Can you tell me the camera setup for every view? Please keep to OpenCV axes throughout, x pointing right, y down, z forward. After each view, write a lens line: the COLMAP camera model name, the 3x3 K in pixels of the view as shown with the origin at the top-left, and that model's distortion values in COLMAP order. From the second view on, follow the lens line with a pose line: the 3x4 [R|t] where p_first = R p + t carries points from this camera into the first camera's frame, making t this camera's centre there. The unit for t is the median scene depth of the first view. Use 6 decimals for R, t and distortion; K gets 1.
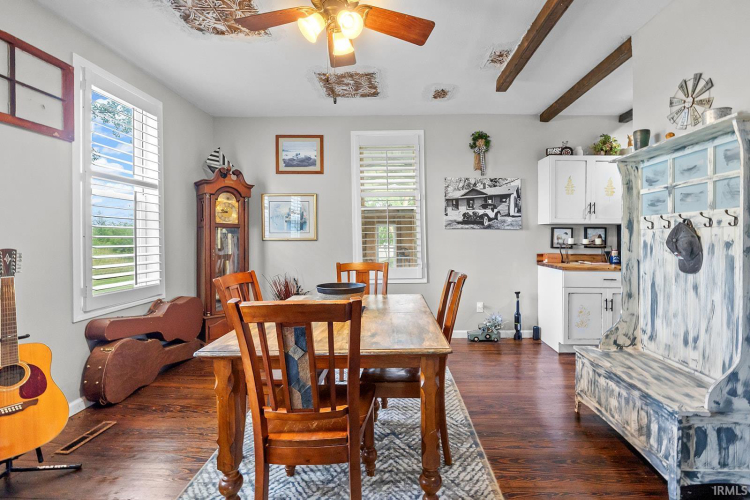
lens RADIAL K [[332.7, 0, 396.8], [0, 332.7, 239.8], [0, 0, 1]] dist [-0.005104, -0.000215]
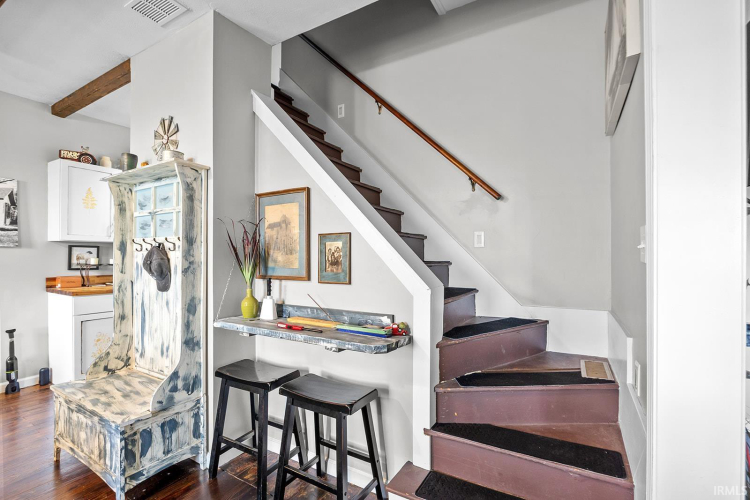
lens RADIAL K [[340.8, 0, 373.8], [0, 340.8, 257.6], [0, 0, 1]] dist [-0.002552, -0.000720]
pose [[0.512827, -0.009995, 0.858434, 0.144891], [0.005131, 0.999950, 0.008578, -0.011550], [-0.858477, 0.000006, 0.512853, -0.118259]]
